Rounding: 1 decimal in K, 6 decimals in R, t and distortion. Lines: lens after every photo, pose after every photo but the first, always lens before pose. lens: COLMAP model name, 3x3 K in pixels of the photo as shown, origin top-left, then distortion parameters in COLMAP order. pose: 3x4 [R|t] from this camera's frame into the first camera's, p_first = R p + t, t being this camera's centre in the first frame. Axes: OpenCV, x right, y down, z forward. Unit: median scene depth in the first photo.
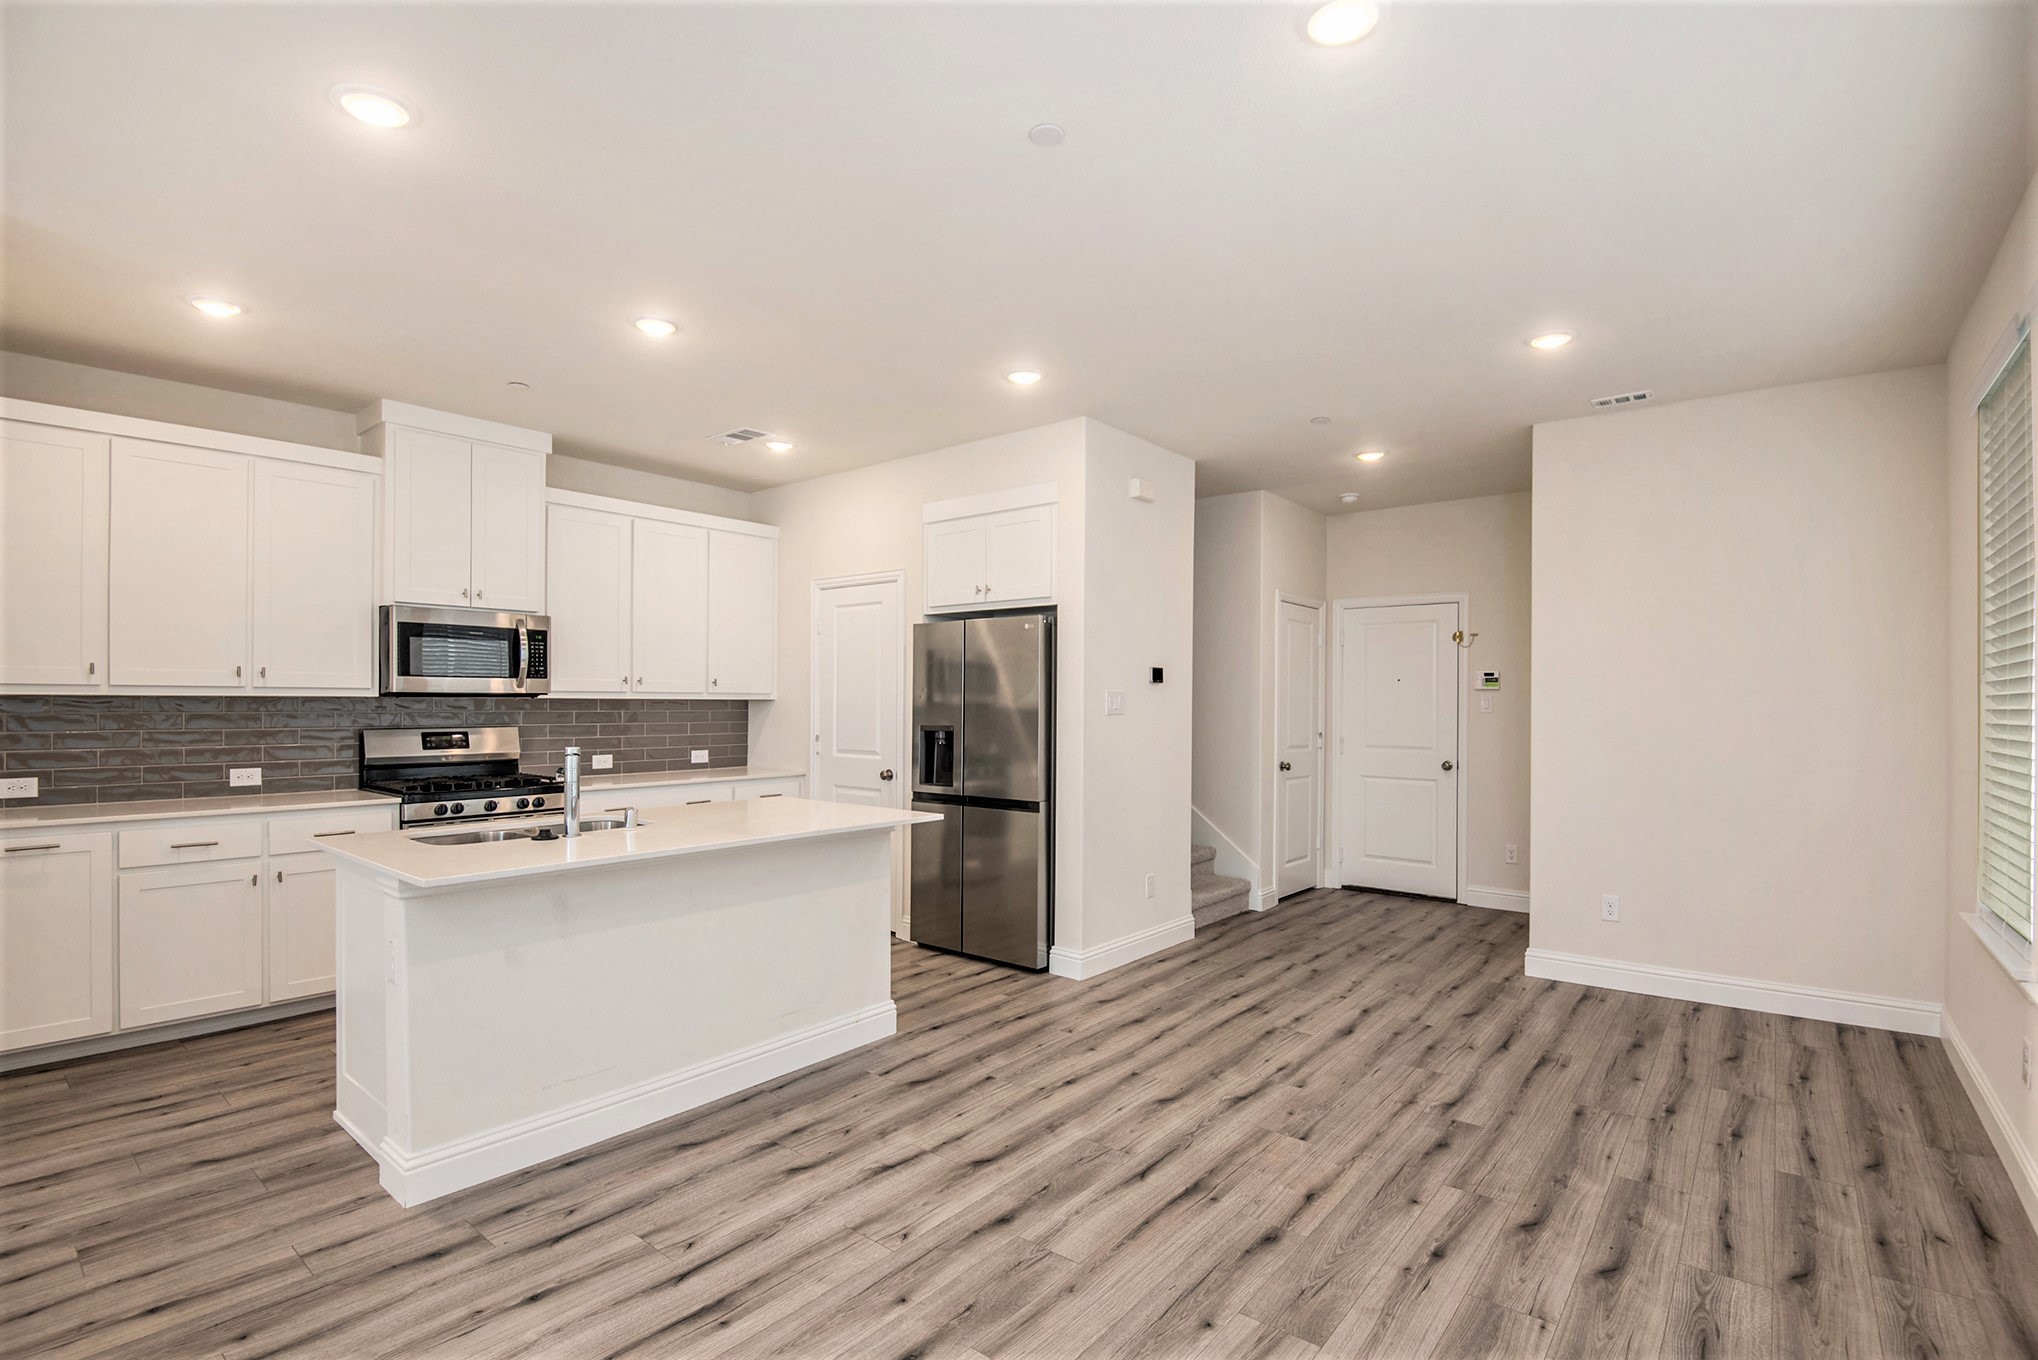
lens RADIAL K [[954.0, 0, 1054.4], [0, 954.0, 687.2], [0, 0, 1]] dist [-0.000627, -0.019795]
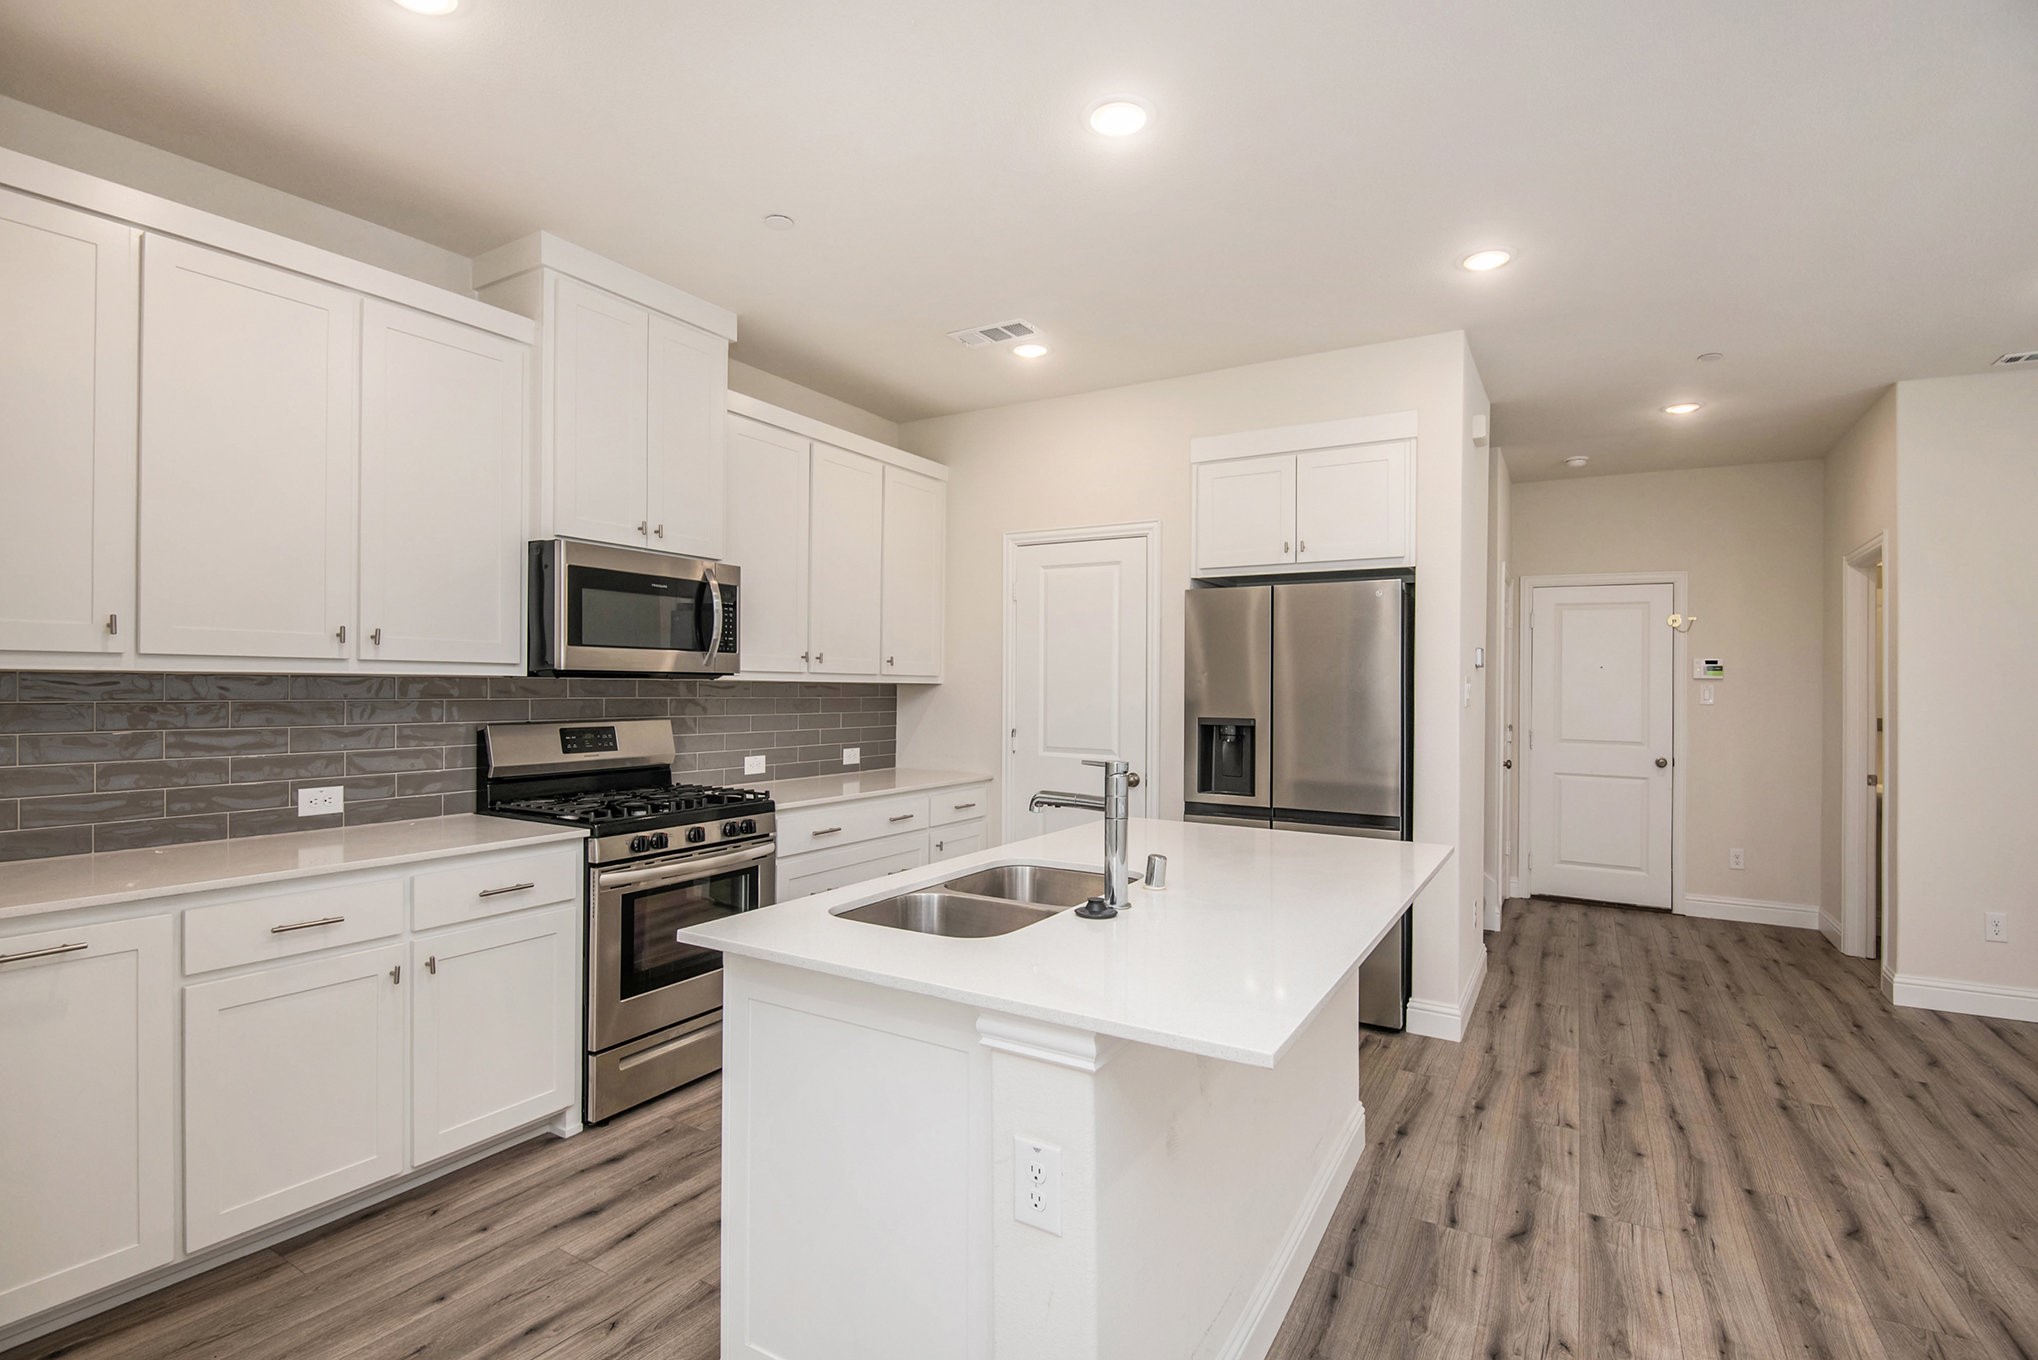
lens RADIAL K [[949.9, 0, 1053.4], [0, 949.9, 683.8], [0, 0, 1]] dist [-0.003443, -0.012747]
pose [[0.989355, 0.007201, 0.145341, -0.420620], [-0.009082, 0.999883, 0.012283, 0.003198], [-0.145236, -0.013472, 0.989305, 0.269834]]
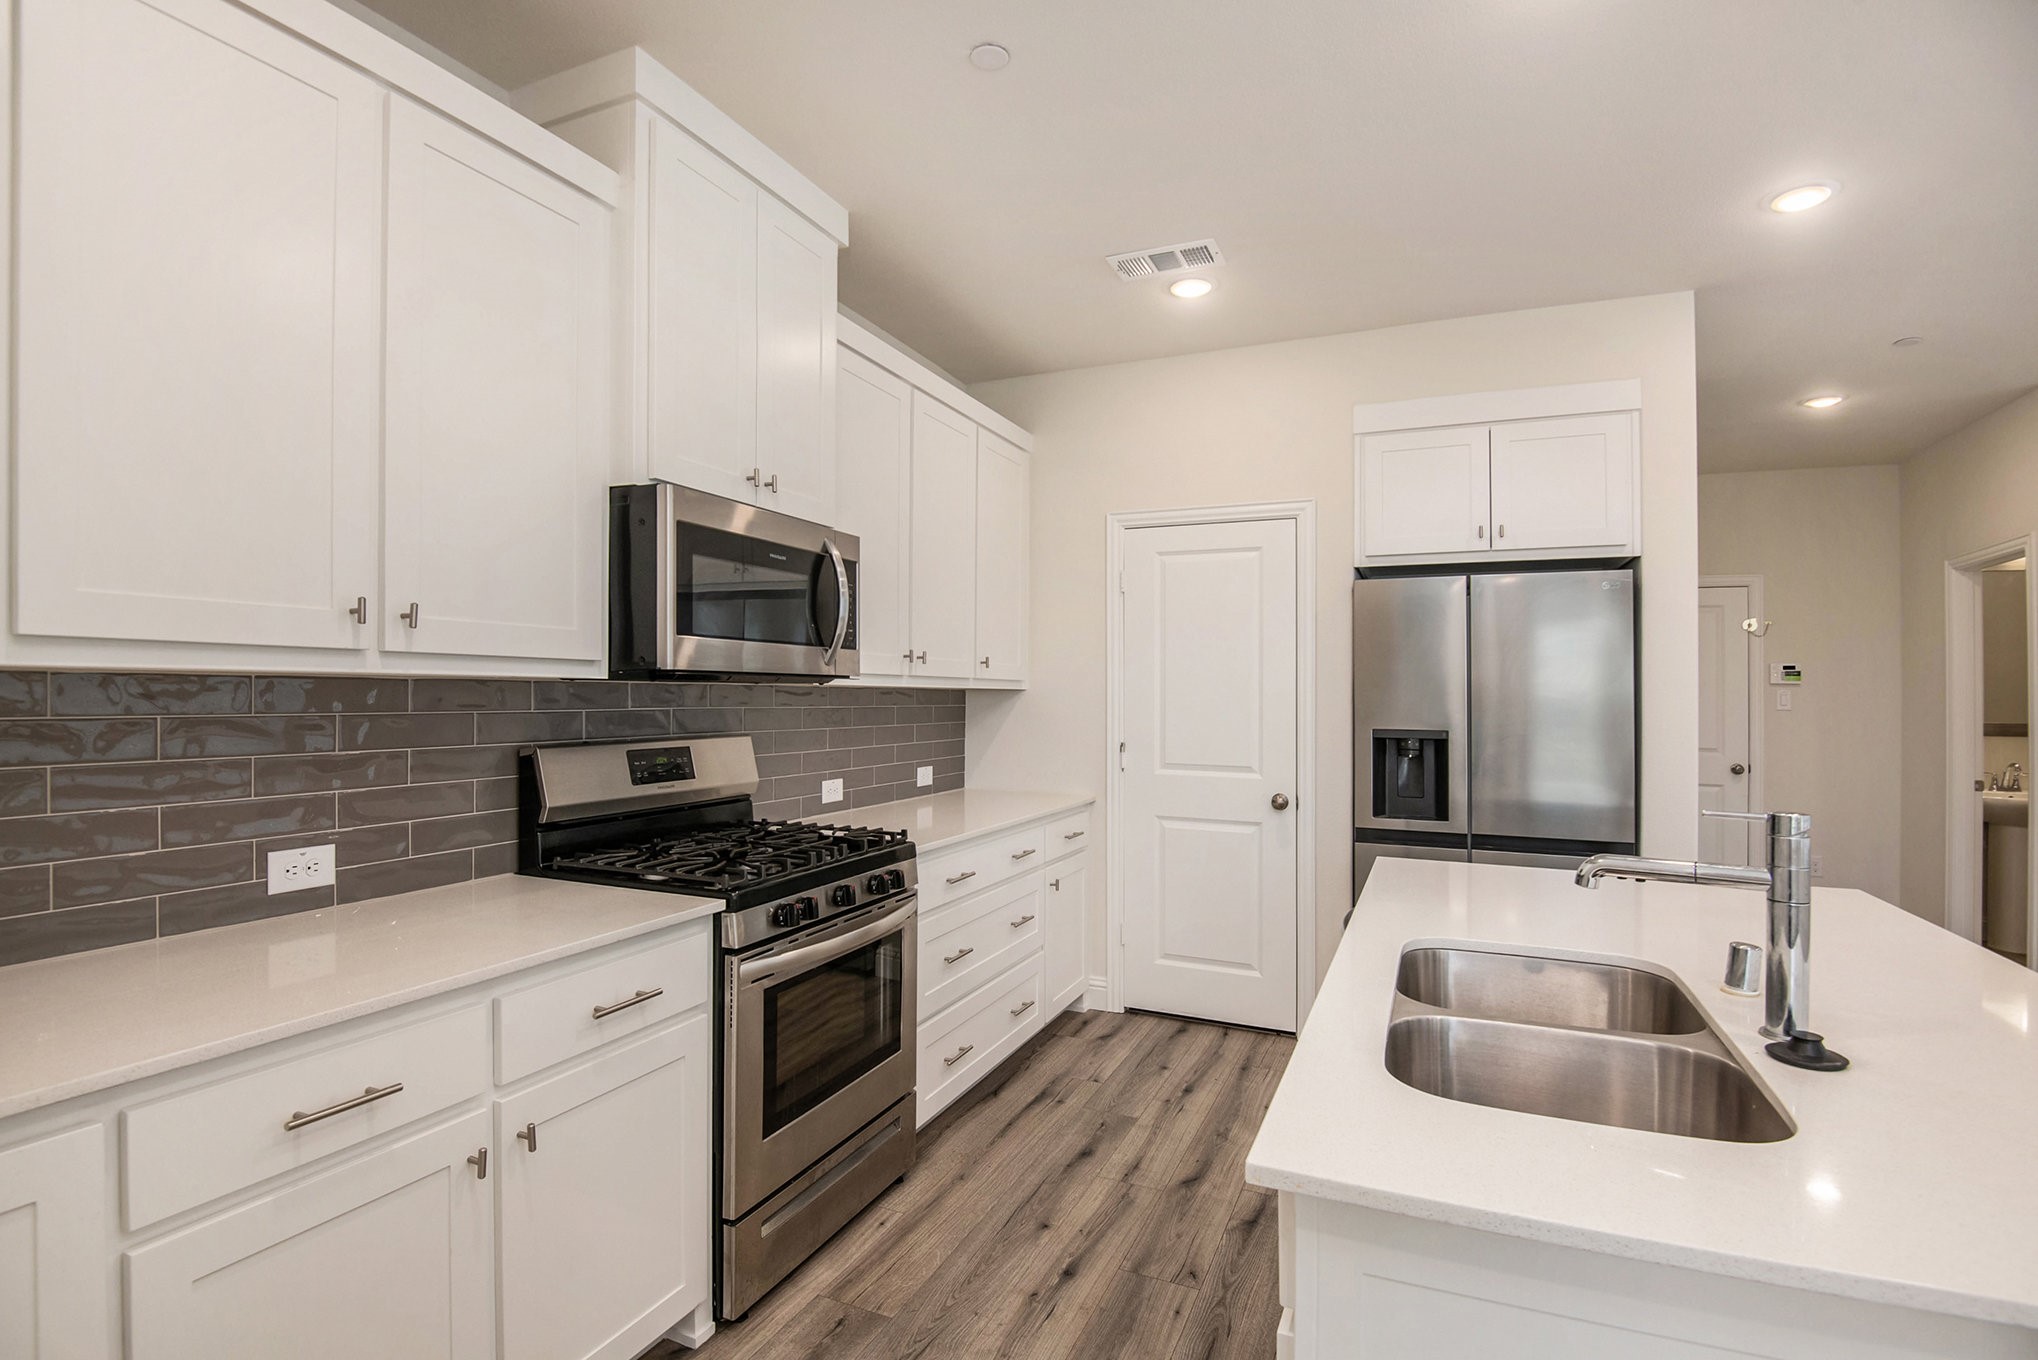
lens RADIAL K [[931.4, 0, 1076.3], [0, 931.4, 687.9], [0, 0, 1]] dist [-0.022960, -0.001617]
pose [[0.960504, 0.008090, 0.278148, -0.588688], [-0.011056, 0.999897, 0.009099, 0.007231], [-0.278046, -0.011815, 0.960495, 0.474062]]
